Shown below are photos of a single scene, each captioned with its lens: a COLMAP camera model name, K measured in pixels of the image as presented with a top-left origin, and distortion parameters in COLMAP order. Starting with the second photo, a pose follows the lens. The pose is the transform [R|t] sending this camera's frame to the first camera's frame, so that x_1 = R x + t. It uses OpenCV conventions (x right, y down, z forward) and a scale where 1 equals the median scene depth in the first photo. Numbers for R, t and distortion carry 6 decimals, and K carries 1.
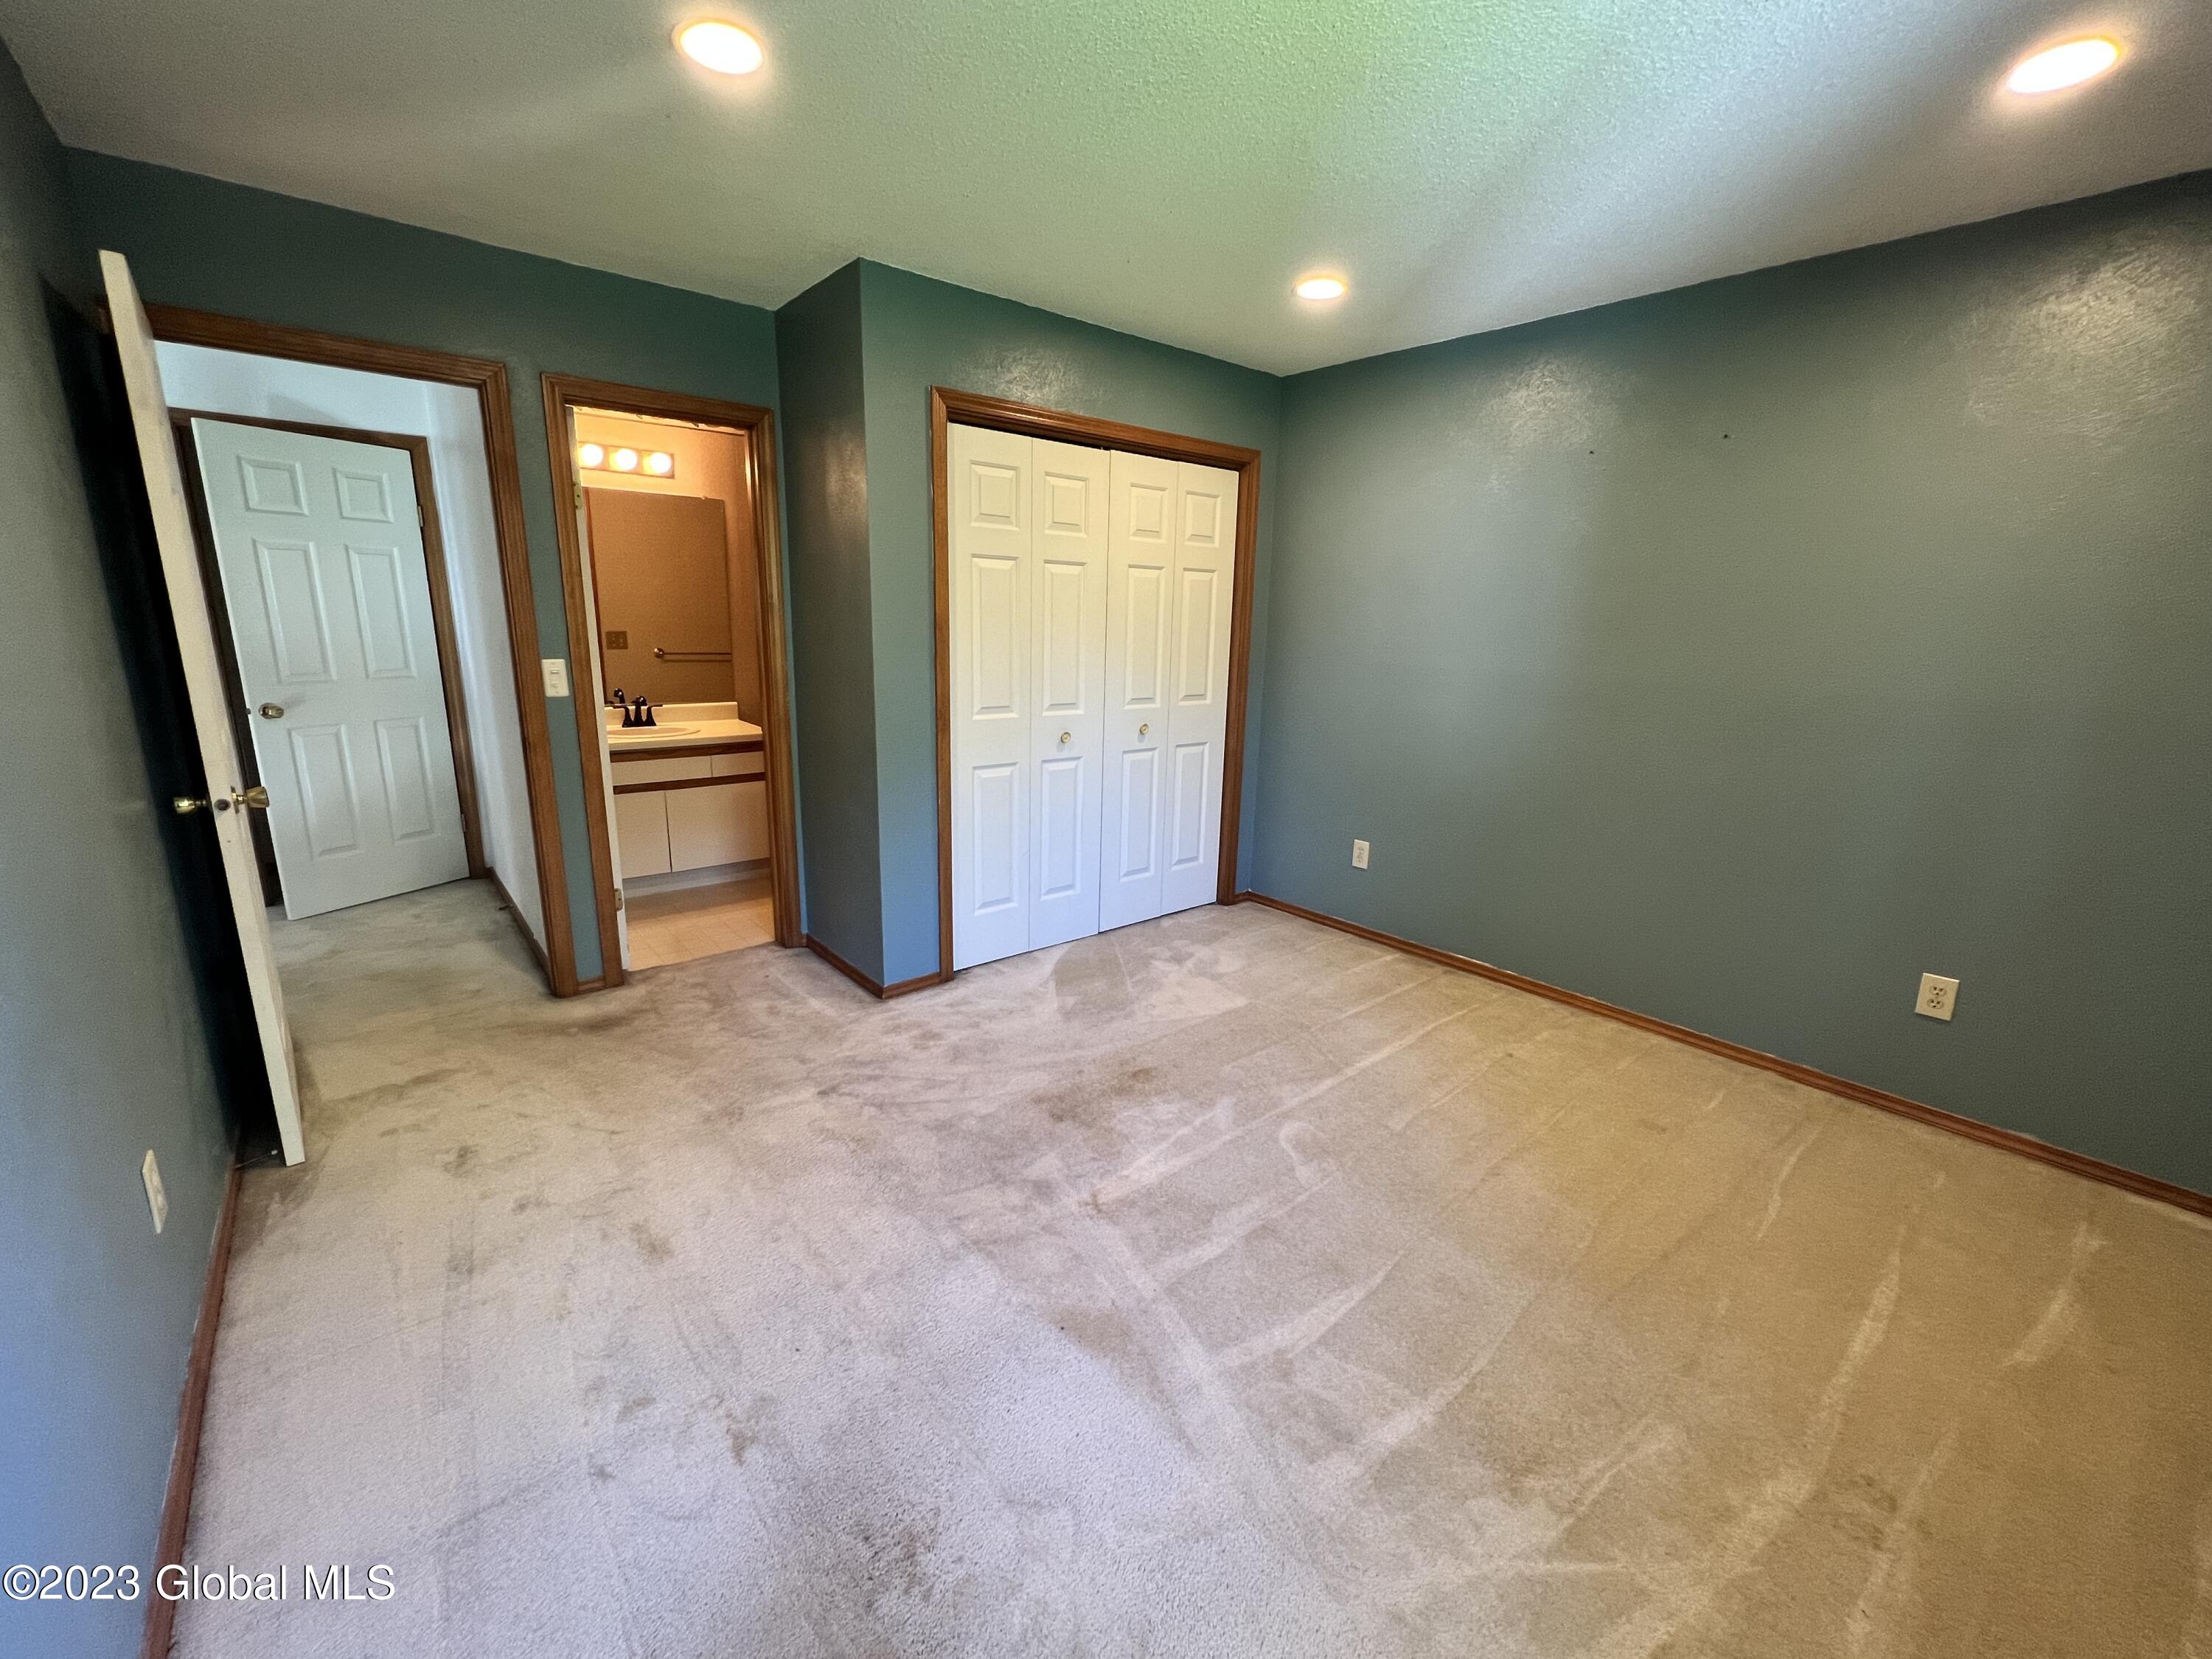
lens RADIAL K [[905.6, 0, 1103.6], [0, 905.6, 830.9], [0, 0, 1]] dist [-0.000275, -0.000014]
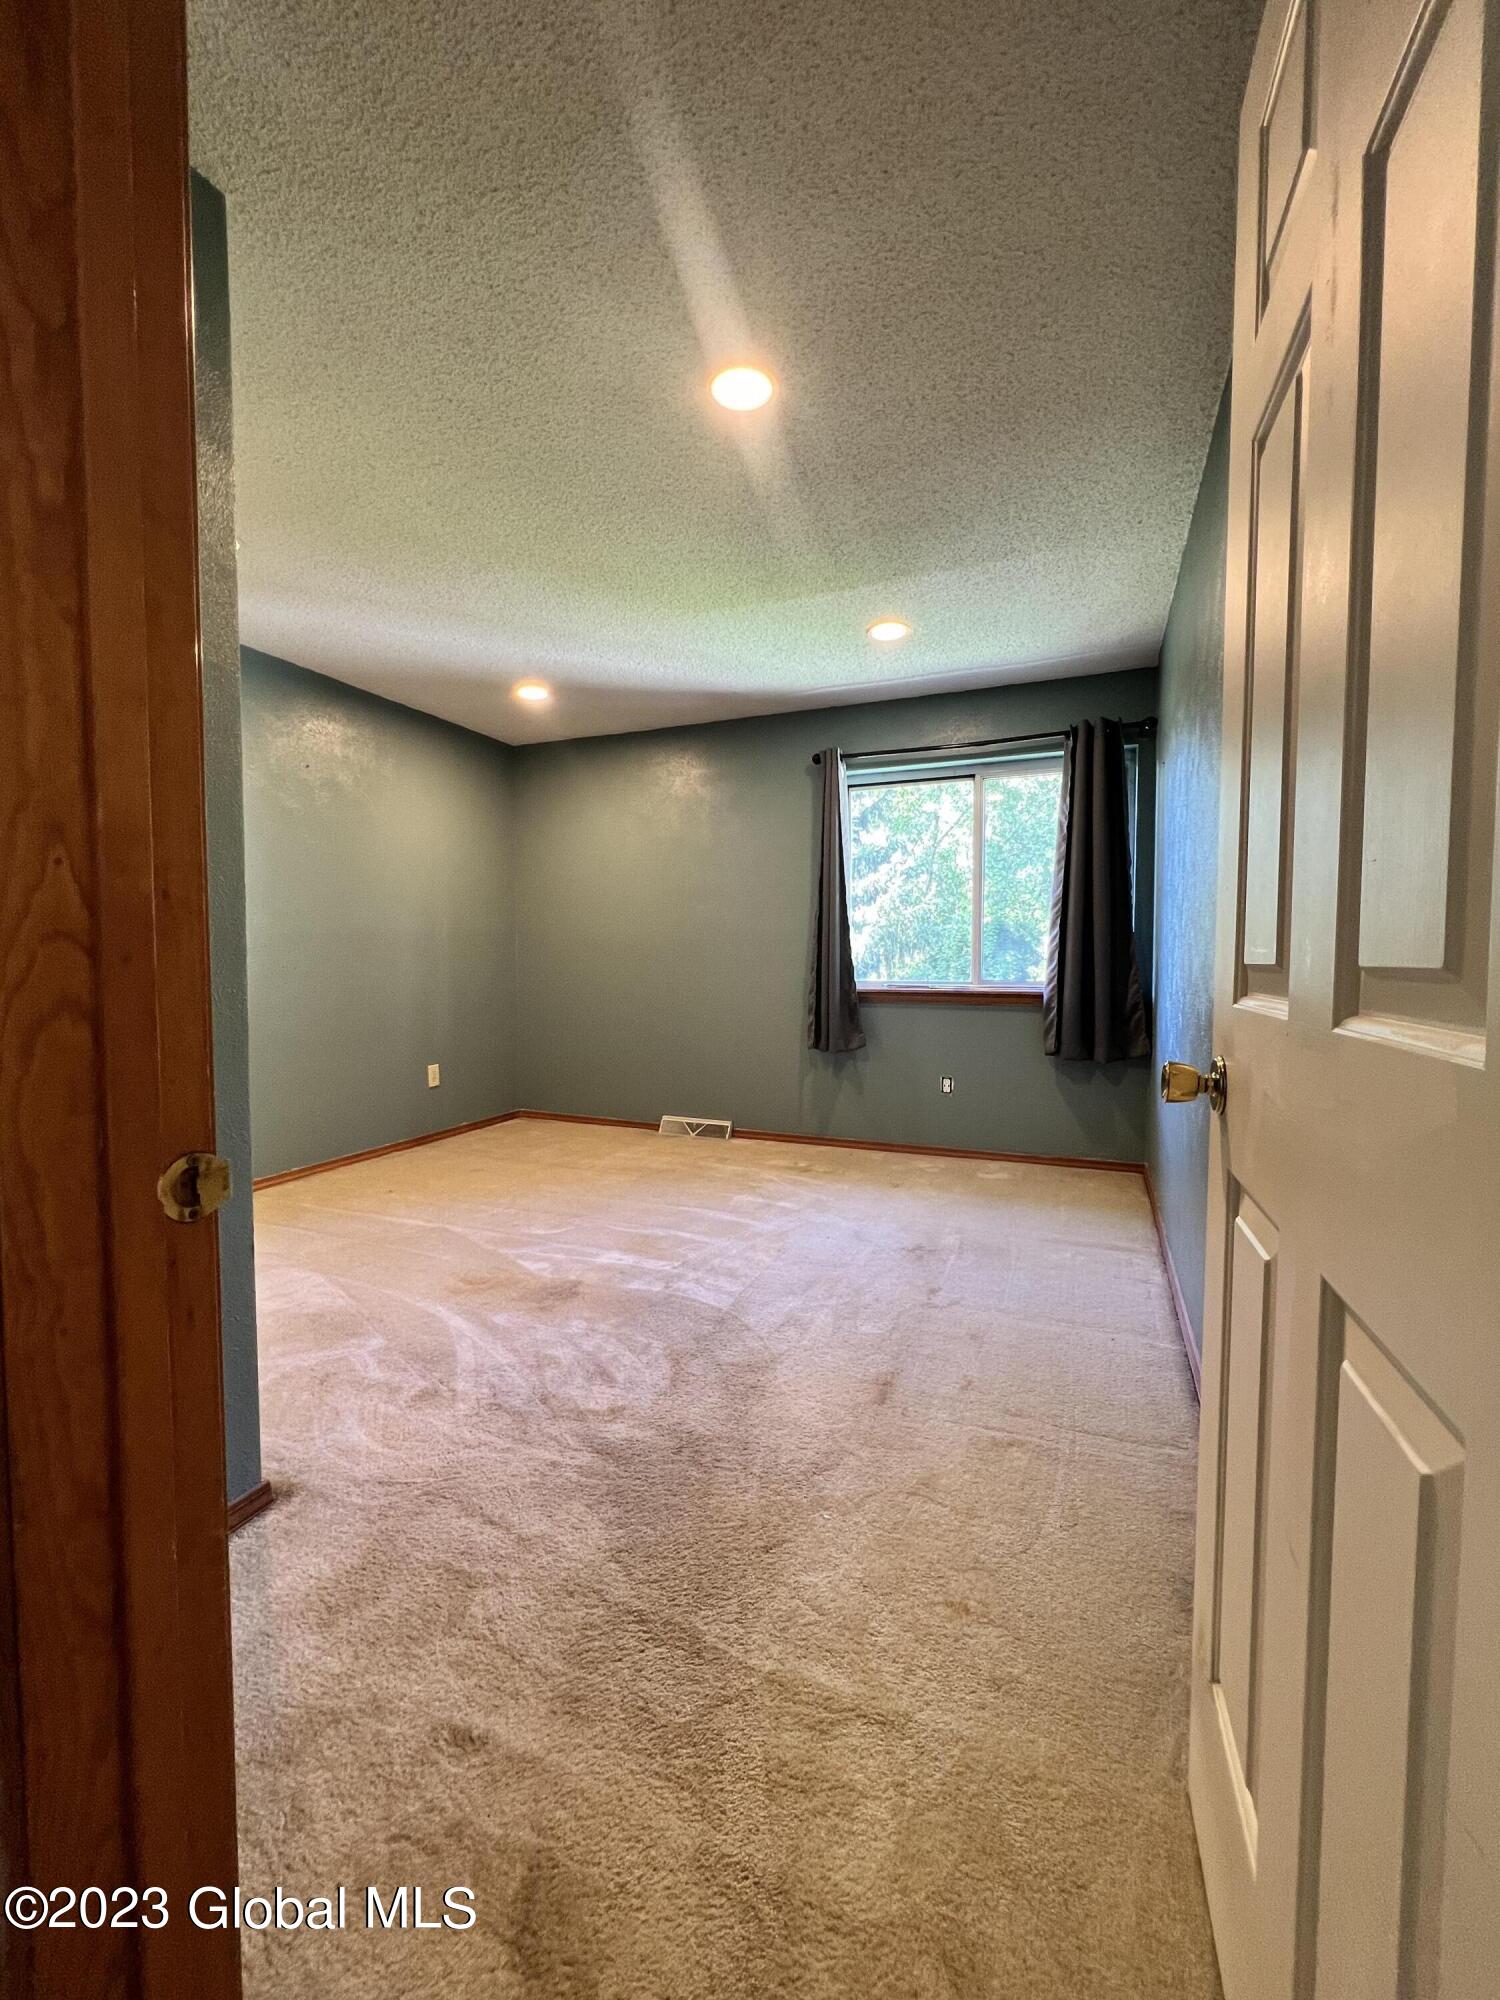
lens RADIAL K [[818.8, 0, 745.2], [0, 818.8, 995.6], [0, 0, 1]] dist [-0.000275, -0.000014]
pose [[-0.440760, -0.077099, 0.894308, -1.006263], [0.193001, 0.964862, 0.178302, -0.180087], [-0.876631, 0.251190, -0.410393, 1.112204]]
